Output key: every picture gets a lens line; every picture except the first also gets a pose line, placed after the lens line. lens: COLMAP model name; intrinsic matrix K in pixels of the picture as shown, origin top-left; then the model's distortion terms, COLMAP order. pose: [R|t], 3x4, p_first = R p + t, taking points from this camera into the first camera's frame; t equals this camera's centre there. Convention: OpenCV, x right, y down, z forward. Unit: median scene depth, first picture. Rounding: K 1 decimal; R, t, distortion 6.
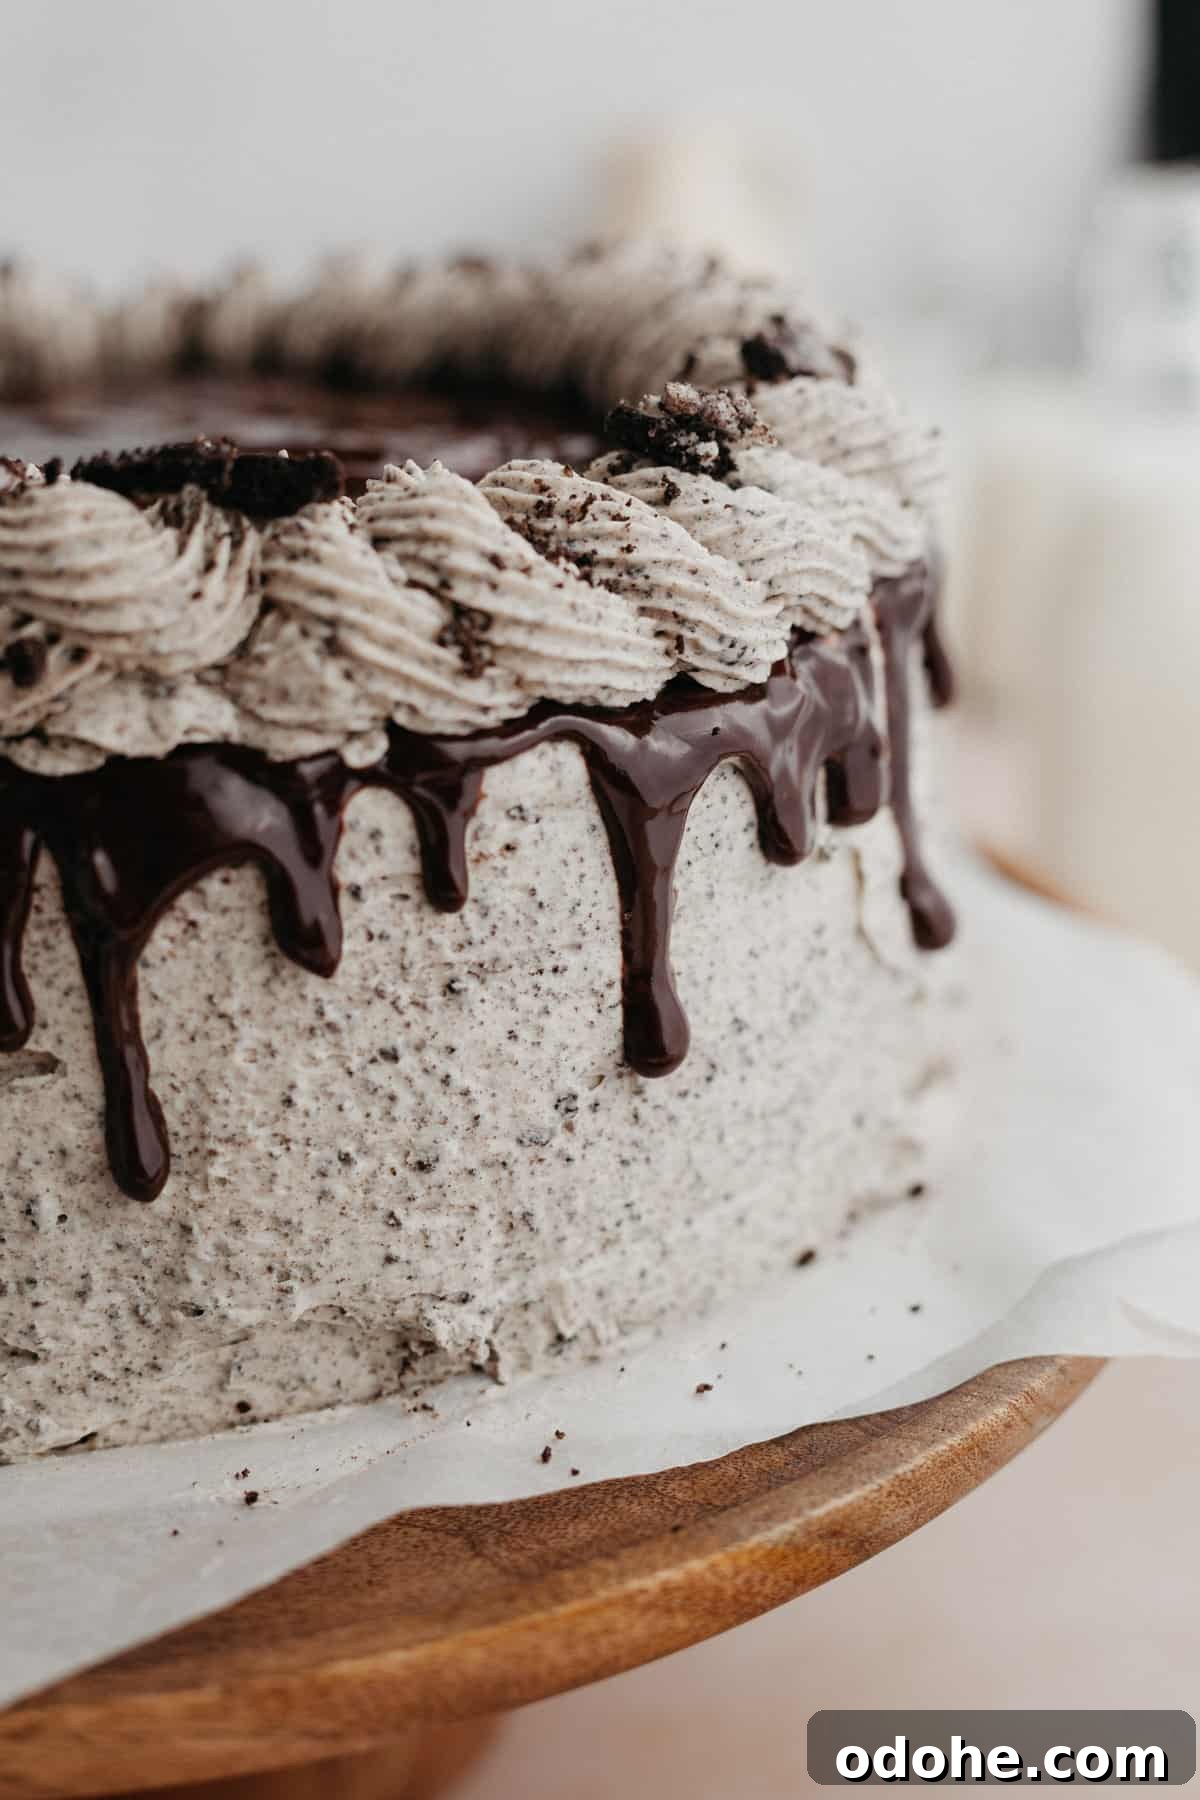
lens RADIAL K [[3061.2, 0, 600.0], [0, 3061.2, 900.0], [0, 0, 1]] dist [0.158402, -1.875247]
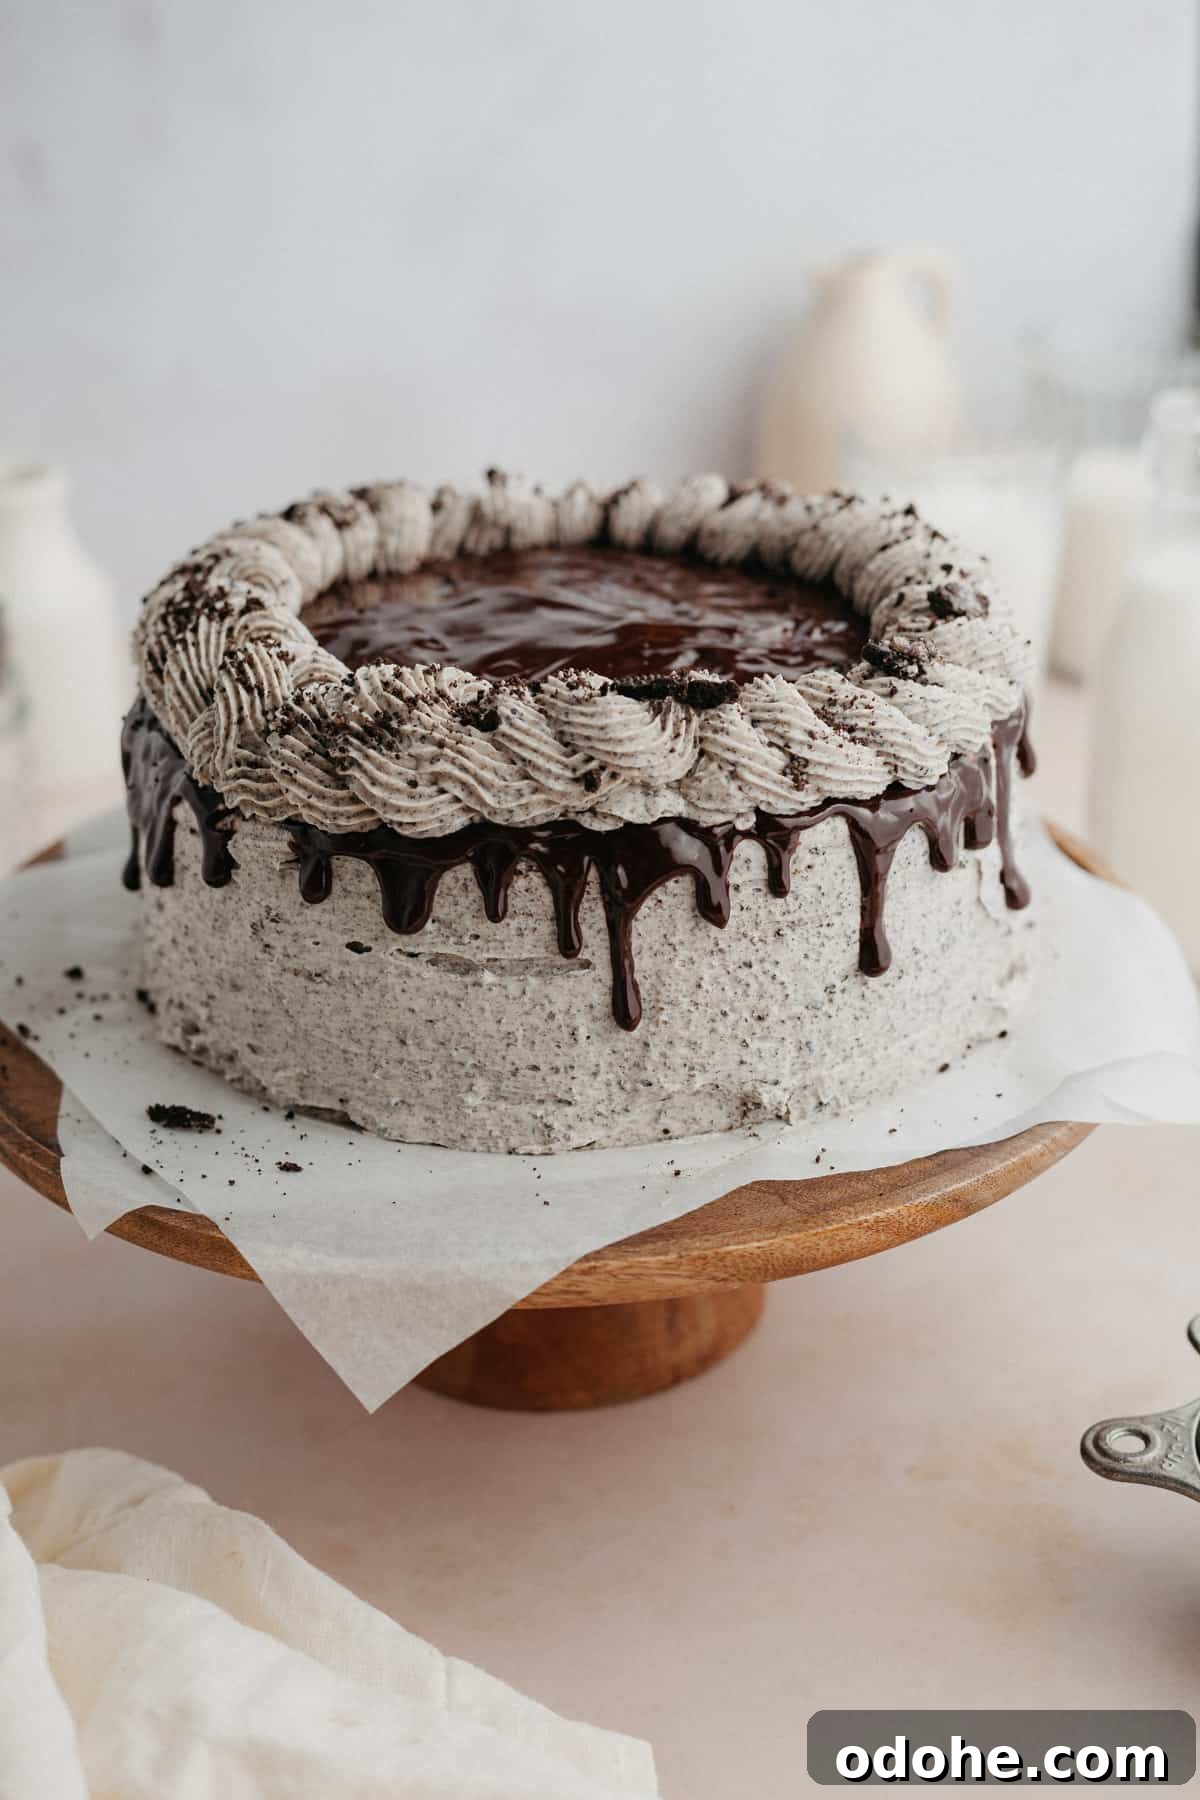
lens RADIAL K [[3061.2, 0, 600.0], [0, 3061.2, 900.0], [0, 0, 1]] dist [0.158402, -1.875247]
pose [[0.998838, 0.033084, -0.035030, -0.096232], [-0.030463, 0.996875, 0.072879, -0.138875], [0.037332, -0.071727, 0.996725, -1.047538]]
